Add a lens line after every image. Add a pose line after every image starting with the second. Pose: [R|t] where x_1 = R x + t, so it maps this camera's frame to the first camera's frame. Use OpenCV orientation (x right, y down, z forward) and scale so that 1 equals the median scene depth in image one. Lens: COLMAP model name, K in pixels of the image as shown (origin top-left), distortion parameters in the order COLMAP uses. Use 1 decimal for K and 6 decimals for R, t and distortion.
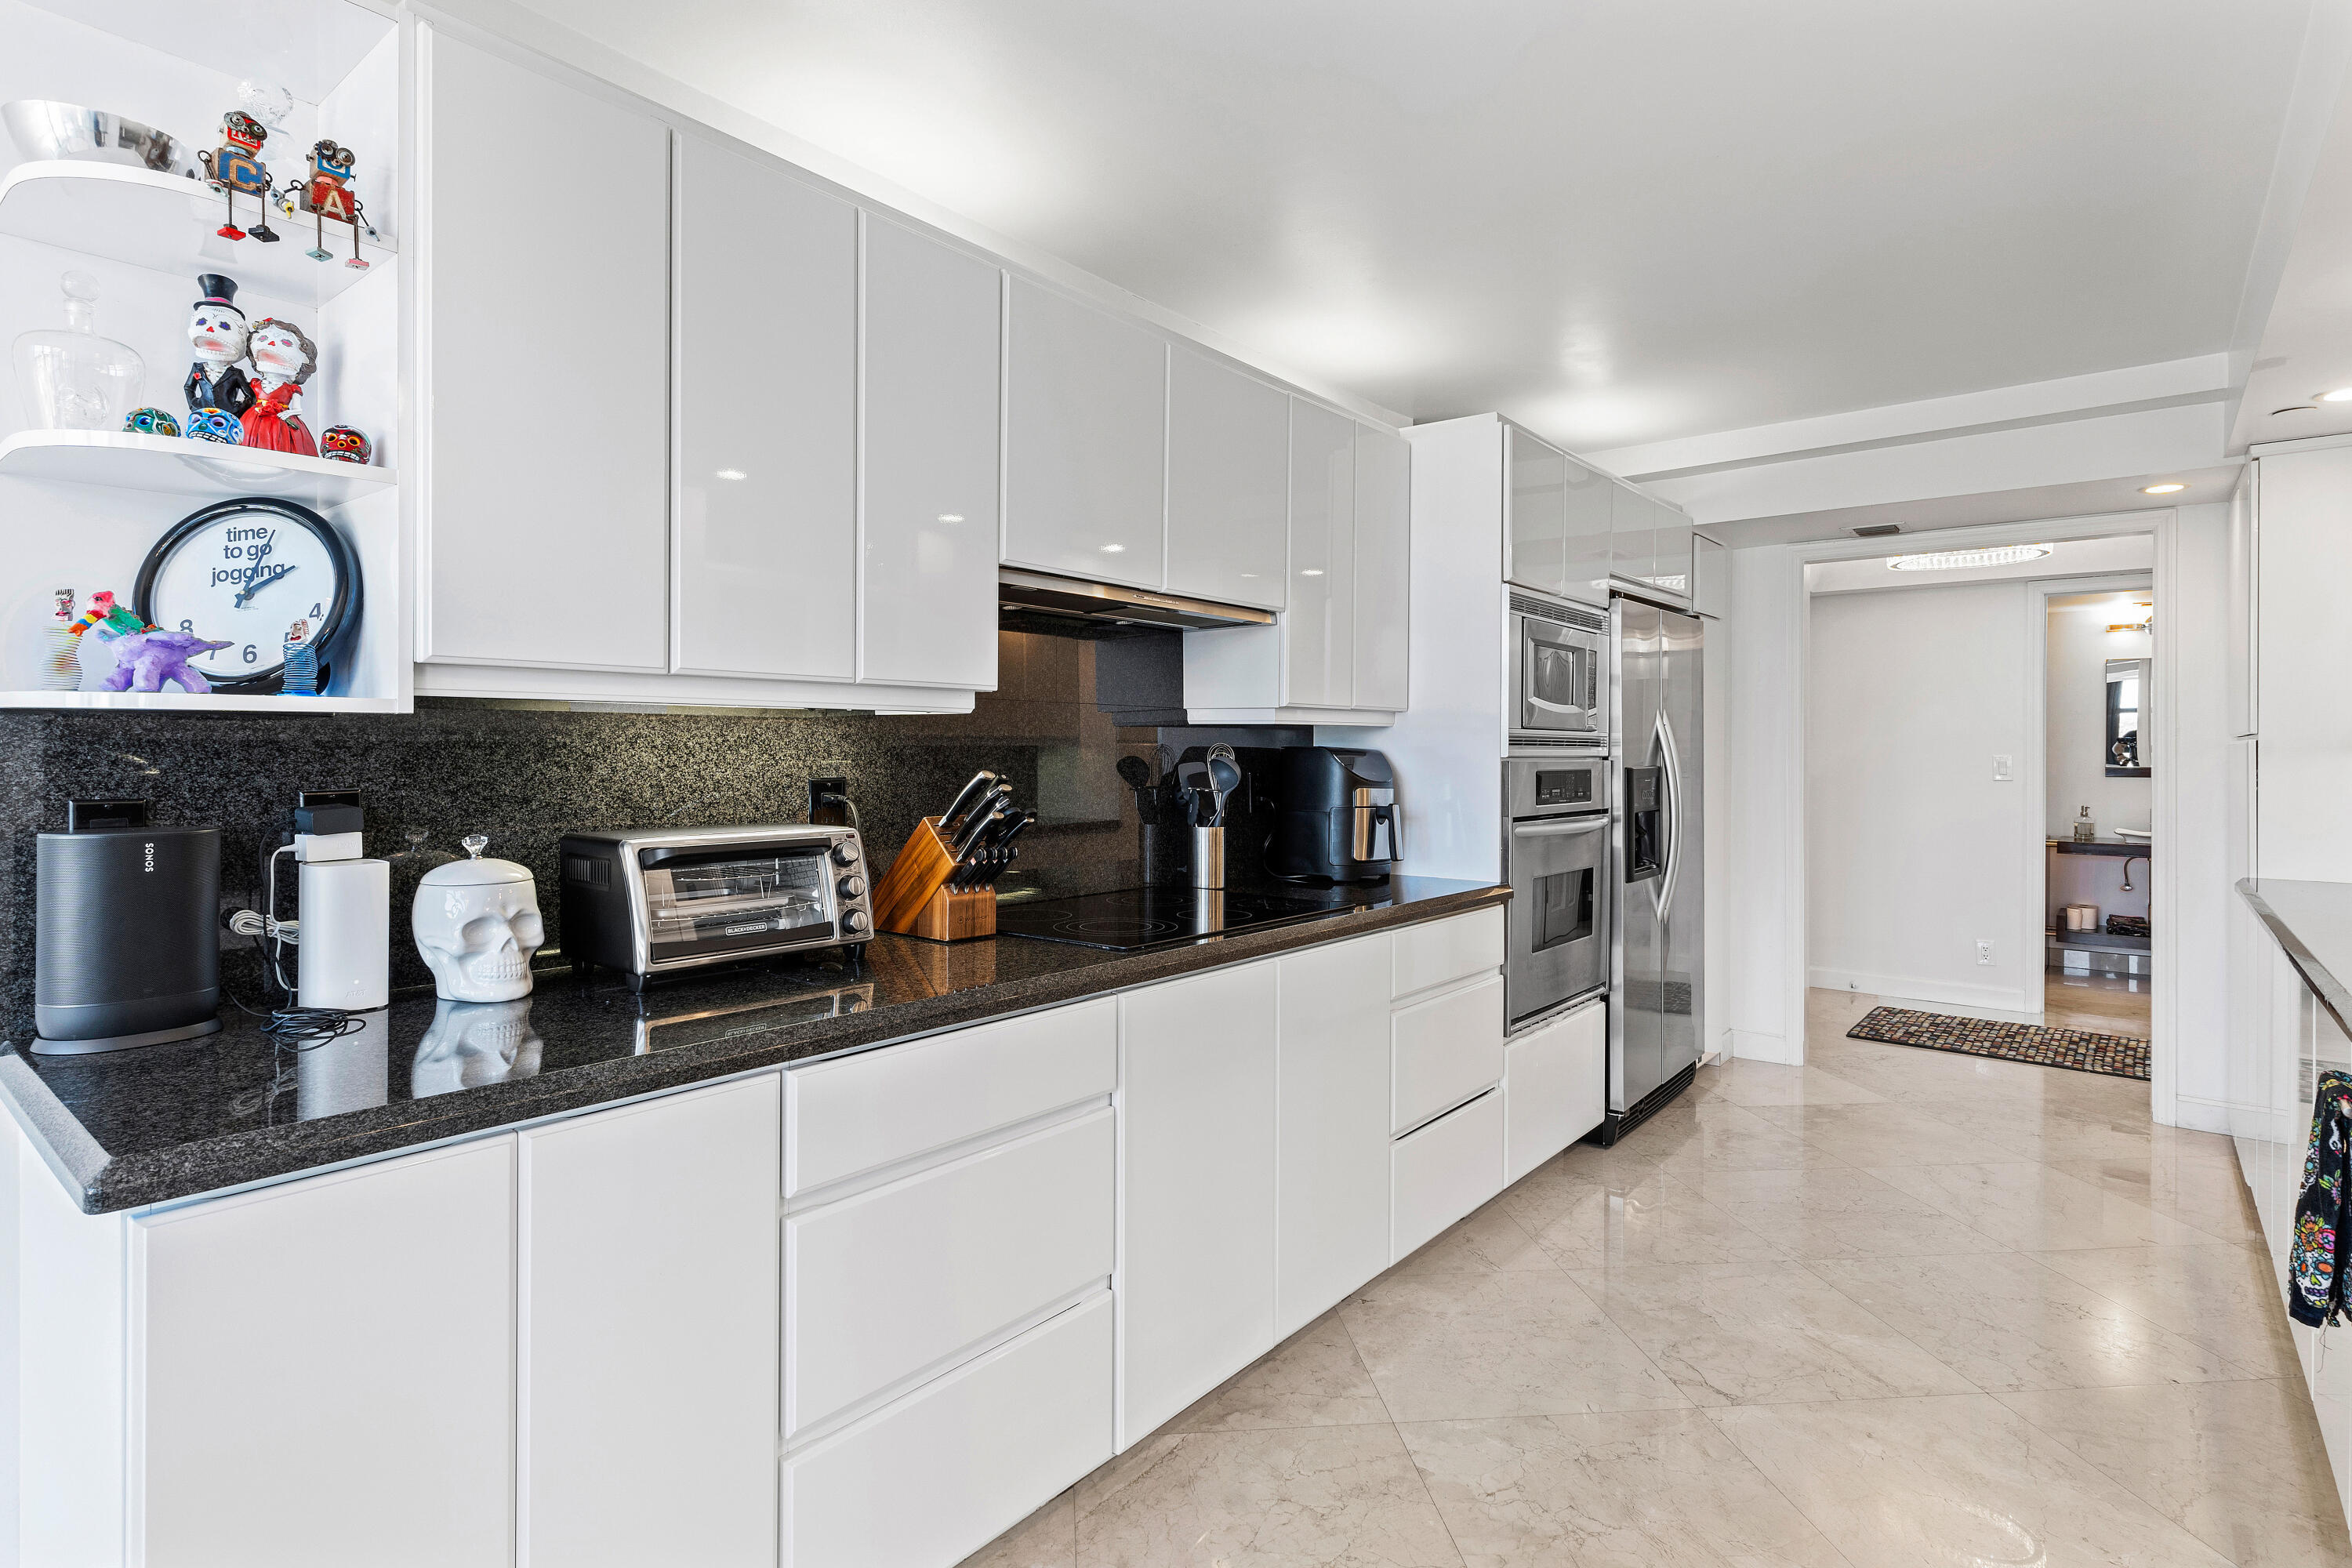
lens RADIAL K [[1165.2, 0, 1183.9], [0, 1165.2, 767.1], [0, 0, 1]] dist [0.003478, -0.002202]
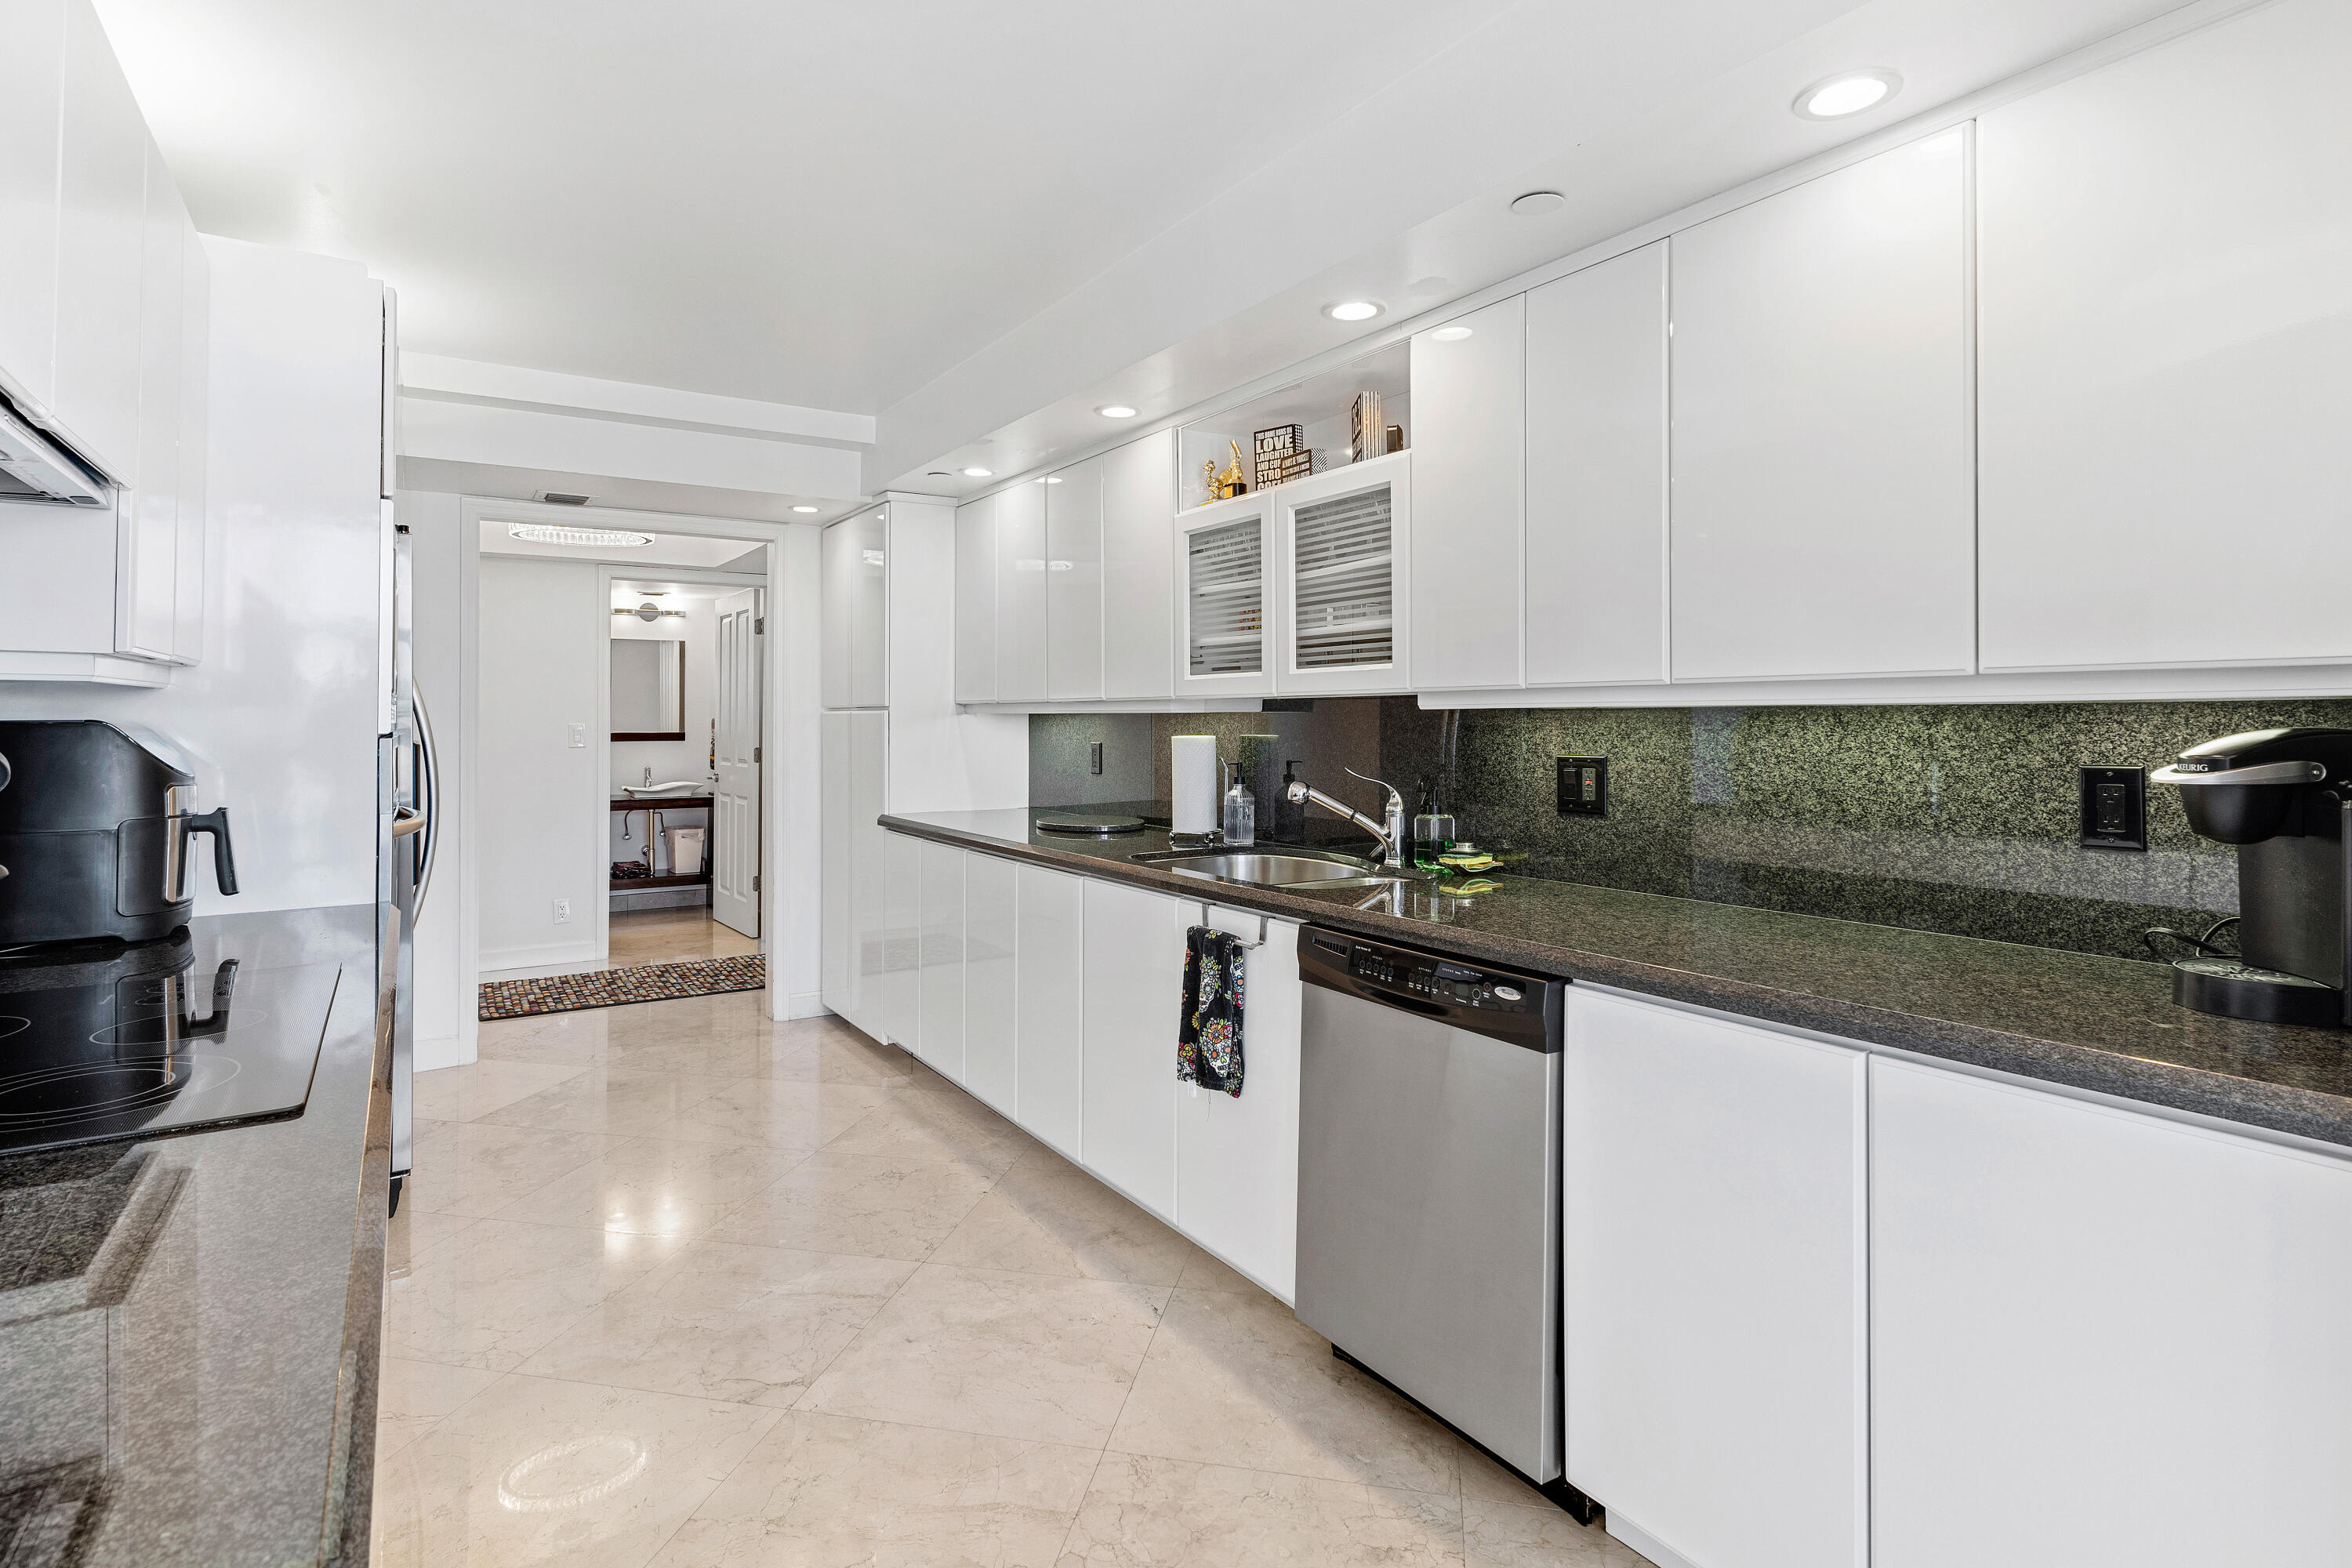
lens RADIAL K [[1165.2, 0, 1165.8], [0, 1165.2, 717.7], [0, 0, 1]] dist [0.003478, -0.002202]
pose [[0.324086, -0.007739, 0.945996, -0.181957], [0.022977, 0.999736, 0.000307, -0.004675], [-0.945749, 0.021636, 0.324178, 0.197794]]
